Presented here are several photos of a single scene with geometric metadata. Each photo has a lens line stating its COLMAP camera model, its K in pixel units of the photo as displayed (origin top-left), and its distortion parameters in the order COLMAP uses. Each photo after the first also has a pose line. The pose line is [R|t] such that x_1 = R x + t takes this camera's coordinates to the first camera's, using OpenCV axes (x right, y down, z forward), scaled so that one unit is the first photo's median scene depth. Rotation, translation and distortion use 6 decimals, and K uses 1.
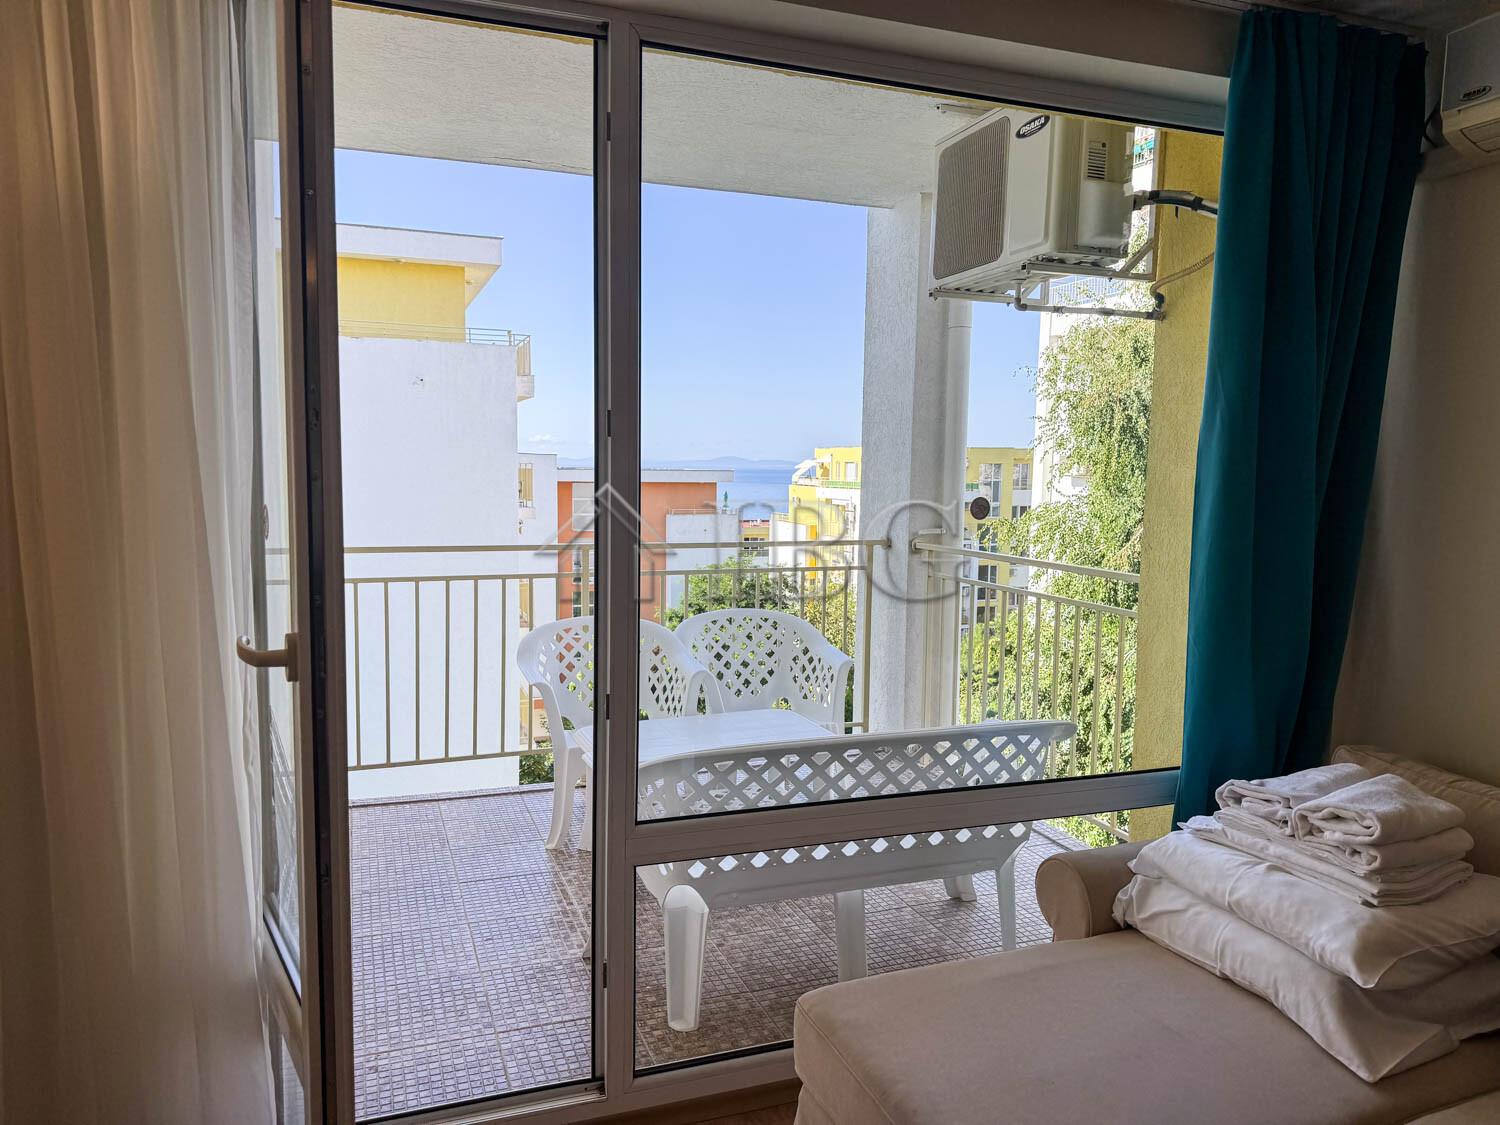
lens RADIAL K [[1042.5, 0, 747.3], [0, 1042.5, 579.7], [0, 0, 1]] dist [0.080941, -0.000017]
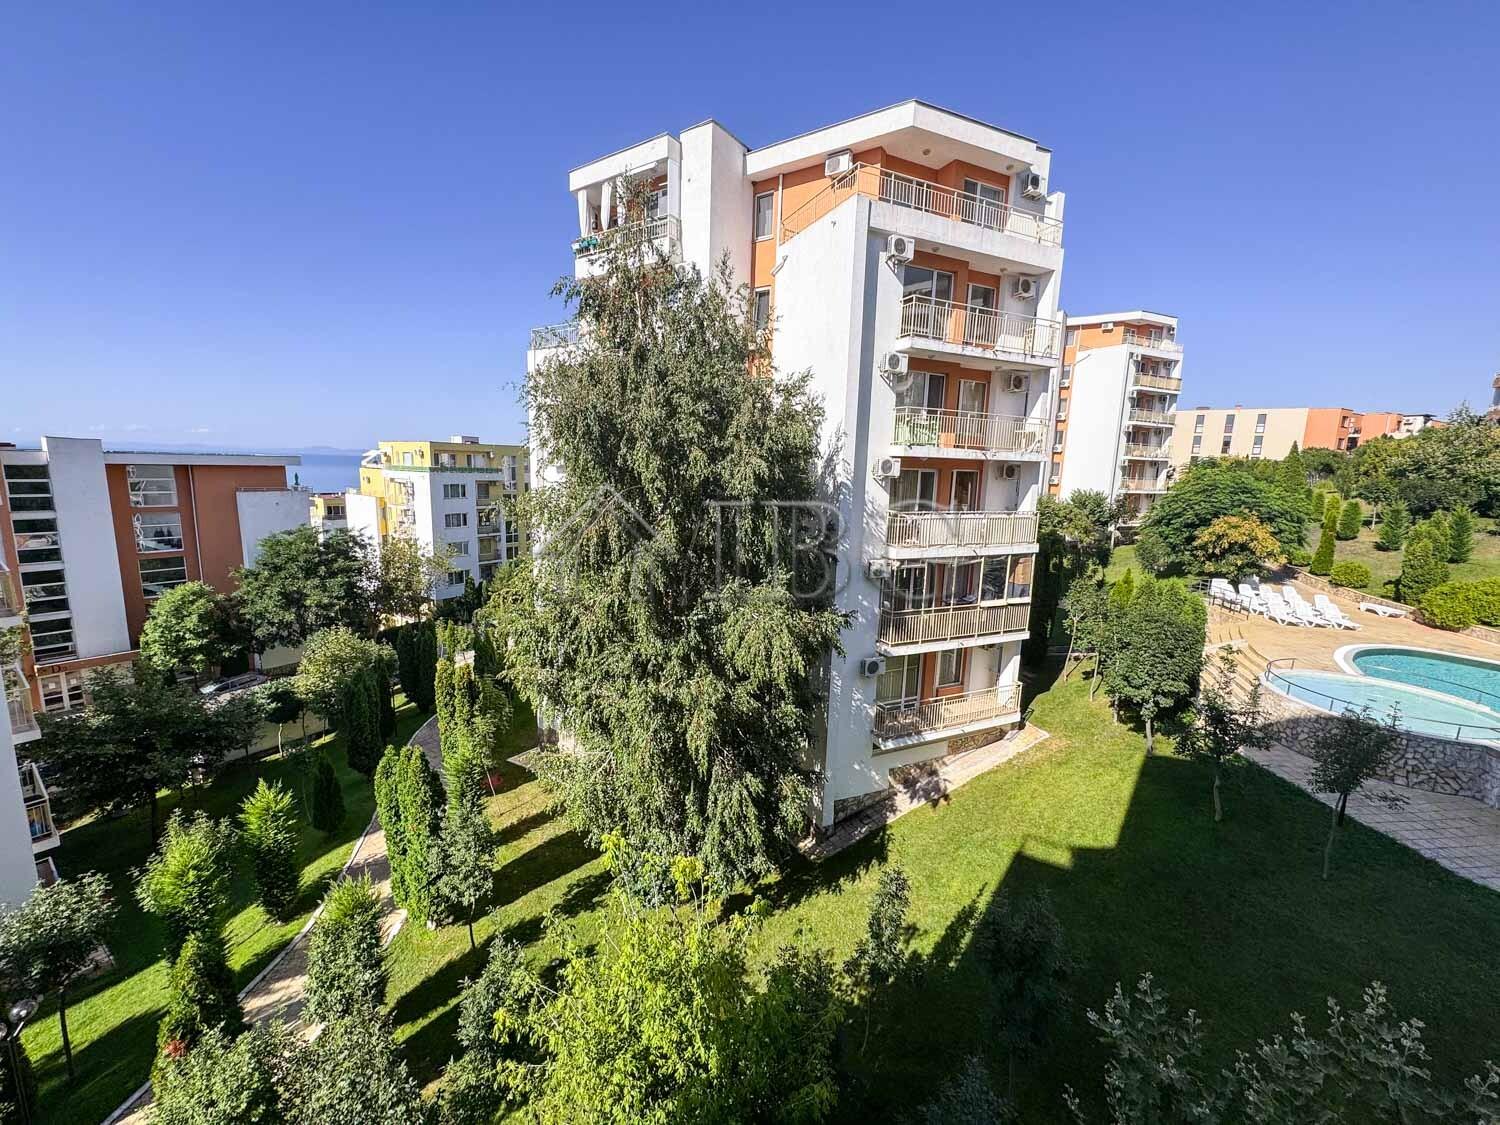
lens RADIAL K [[600.3, 0, 750.0], [0, 600.3, 562.5], [0, 0, 1]] dist [-0.001999, 0.000461]
pose [[0.828421, -0.078587, 0.554565, 0.062581], [0.042428, 0.996068, 0.077772, -0.020231], [-0.558497, -0.040899, 0.828498, 0.164341]]
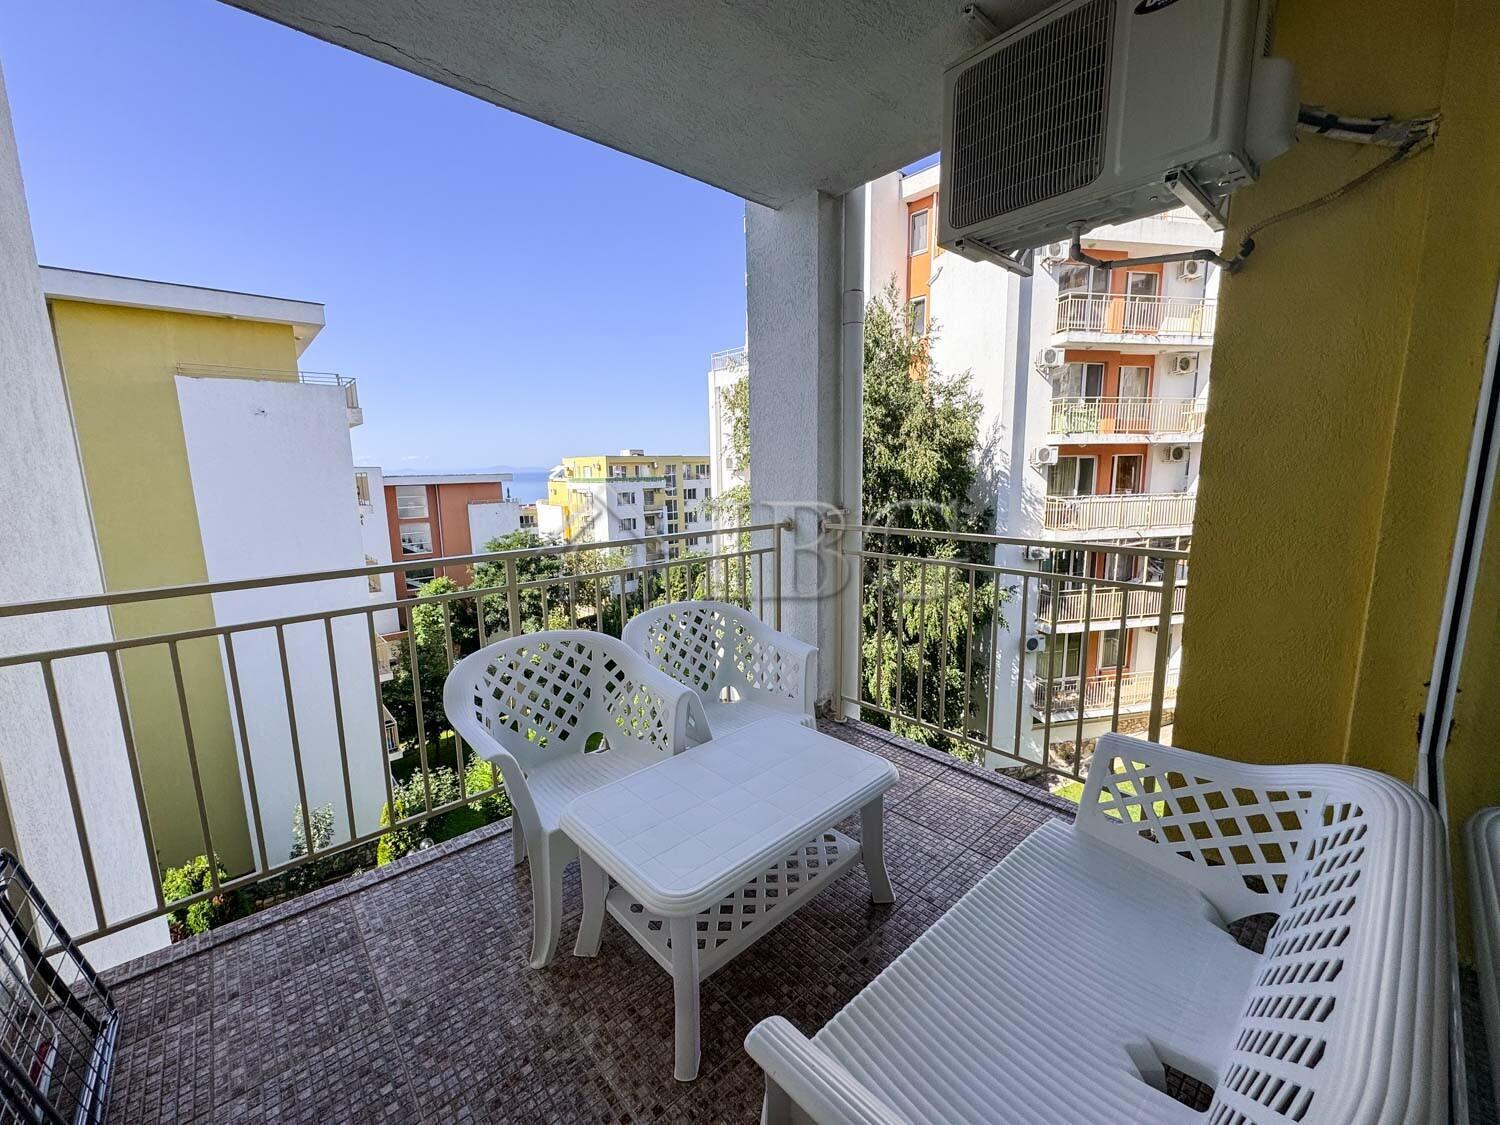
lens RADIAL K [[600.3, 0, 750.0], [0, 600.3, 562.5], [0, 0, 1]] dist [-0.001999, 0.000461]
pose [[0.931072, -0.086992, 0.354311, -0.027318], [0.069756, 0.995688, 0.061157, -0.007703], [-0.358103, -0.032226, 0.933126, 0.088228]]
